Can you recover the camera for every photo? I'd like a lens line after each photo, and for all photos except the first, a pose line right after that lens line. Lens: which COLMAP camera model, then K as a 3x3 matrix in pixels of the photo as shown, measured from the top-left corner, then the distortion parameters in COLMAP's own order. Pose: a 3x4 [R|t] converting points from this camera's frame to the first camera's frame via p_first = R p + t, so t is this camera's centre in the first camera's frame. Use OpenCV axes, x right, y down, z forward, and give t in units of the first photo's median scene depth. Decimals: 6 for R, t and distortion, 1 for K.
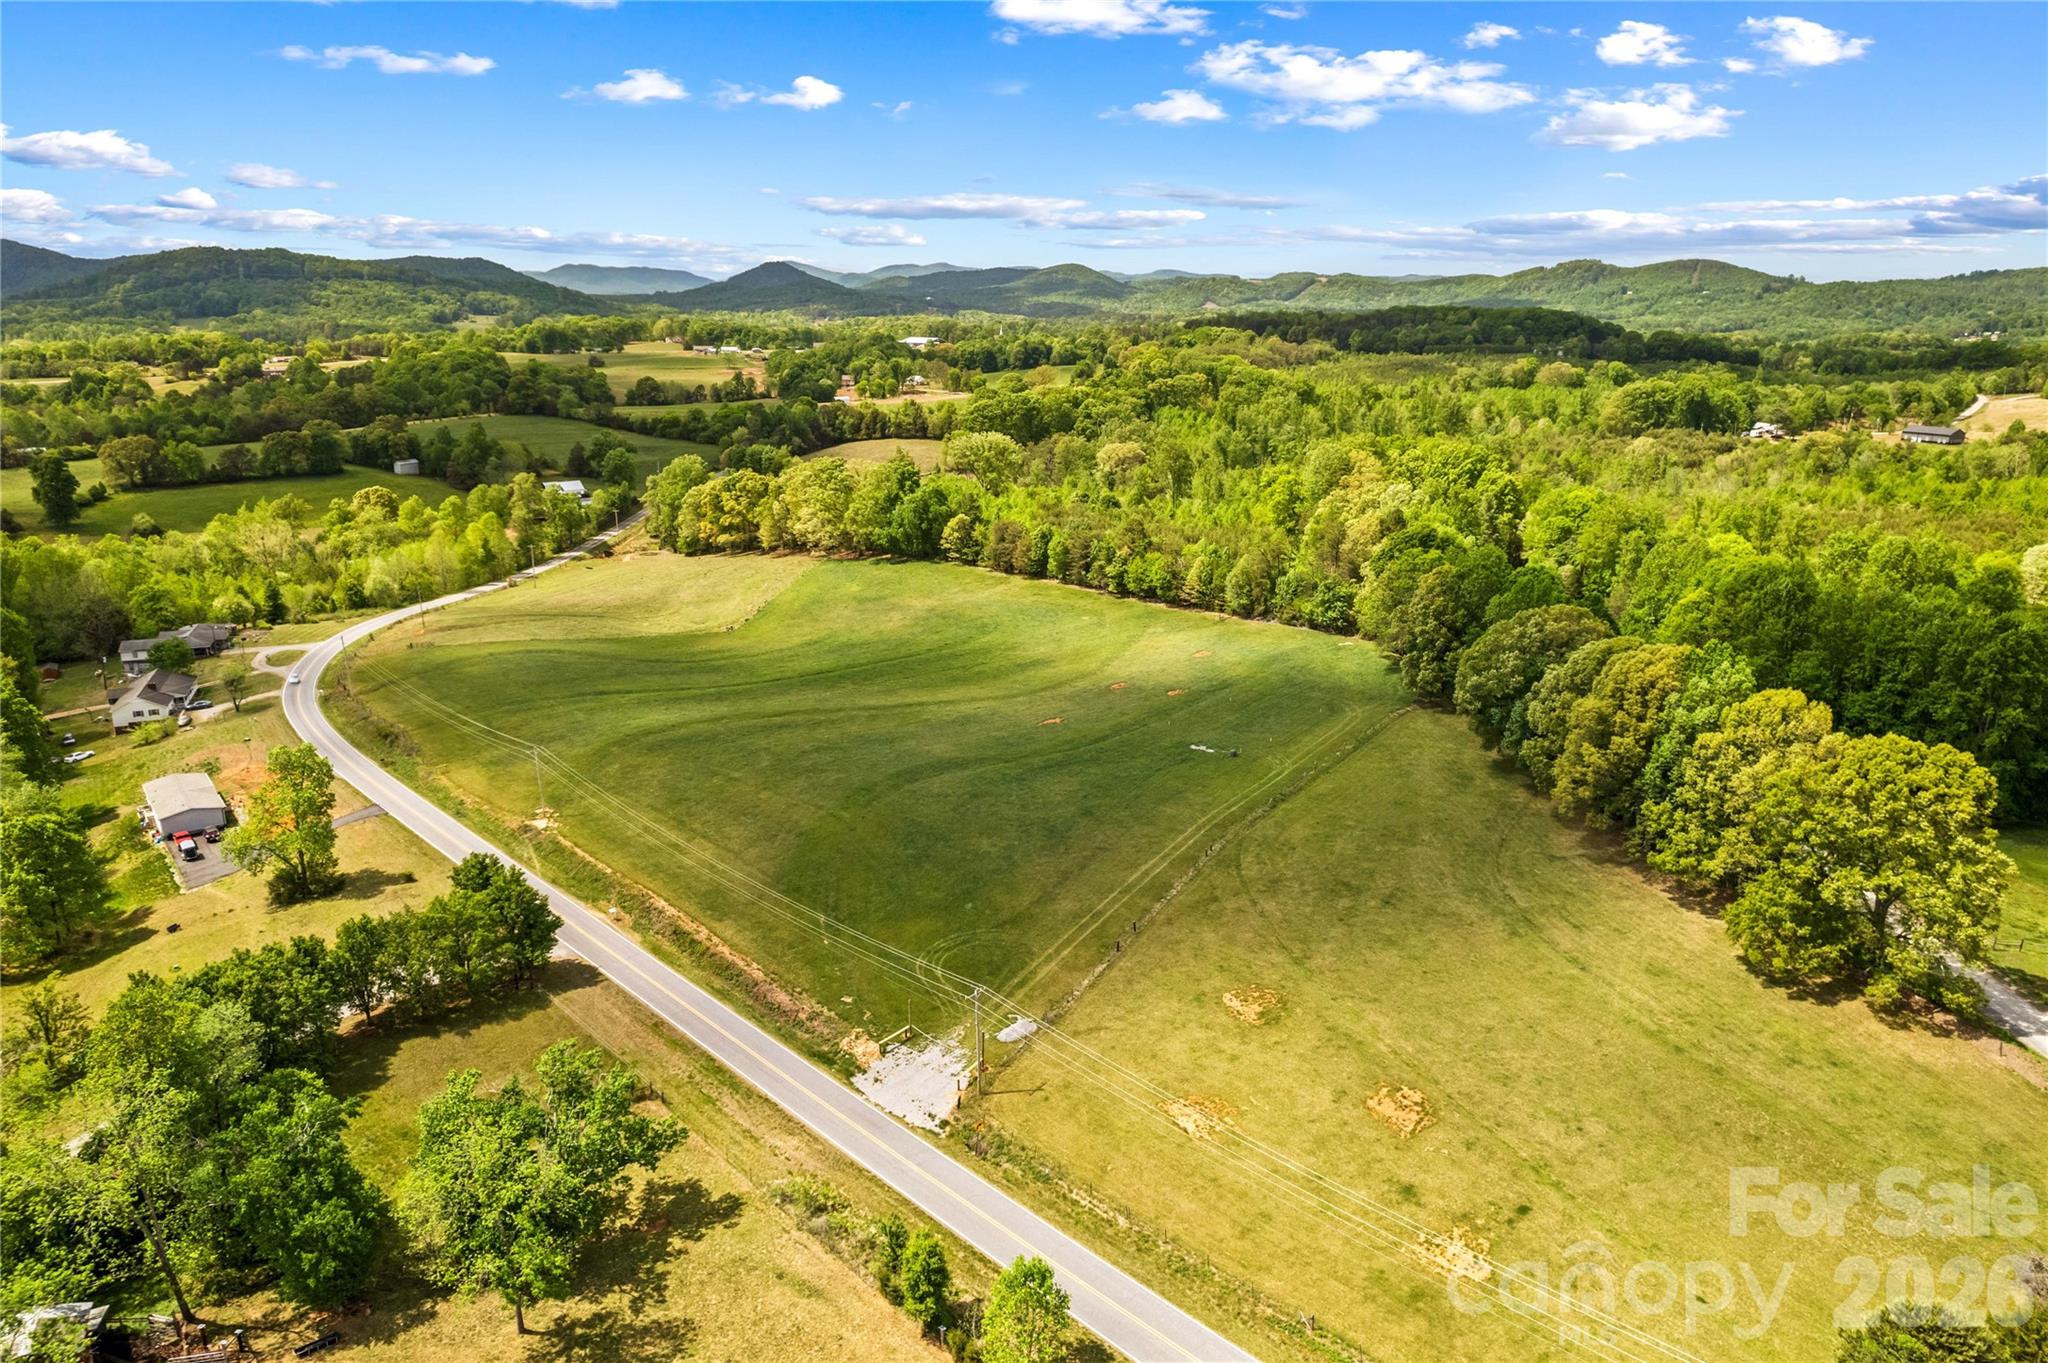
lens RADIAL K [[1351.3, 0, 1023.3], [0, 1351.3, 681.7], [0, 0, 1]] dist [-0.091188, 0.055739]
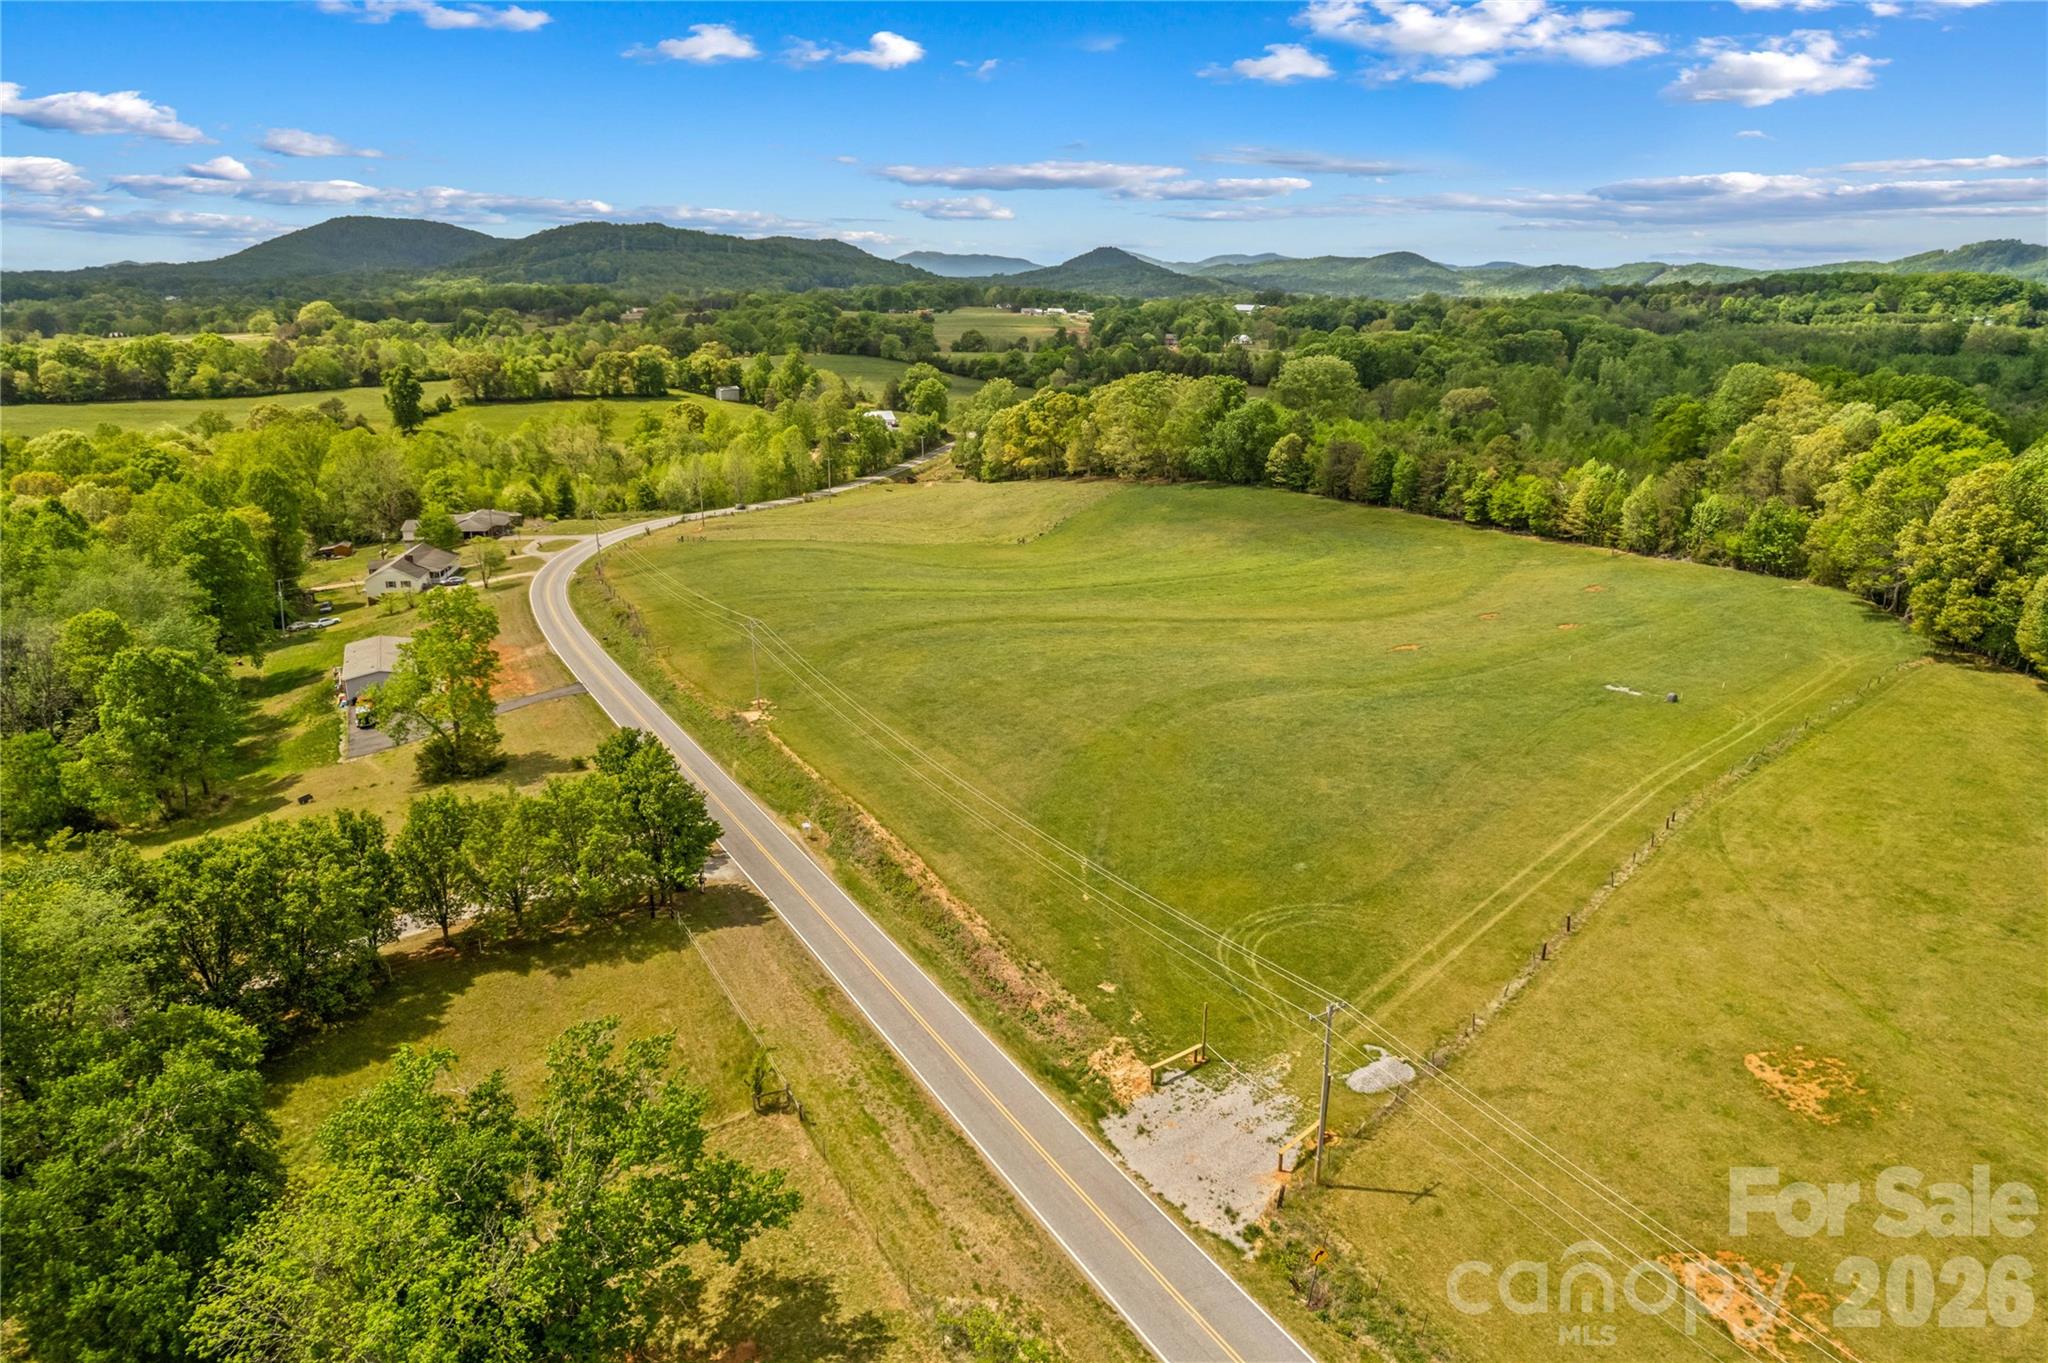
lens RADIAL K [[1304.4, 0, 1024.6], [0, 1304.4, 686.6], [0, 0, 1]] dist [-0.073768, 0.061085]
pose [[0.972180, 0.072833, -0.222623, -0.015931], [-0.068235, 0.997268, 0.028287, 0.029656], [0.224075, -0.012309, 0.974494, 0.147481]]
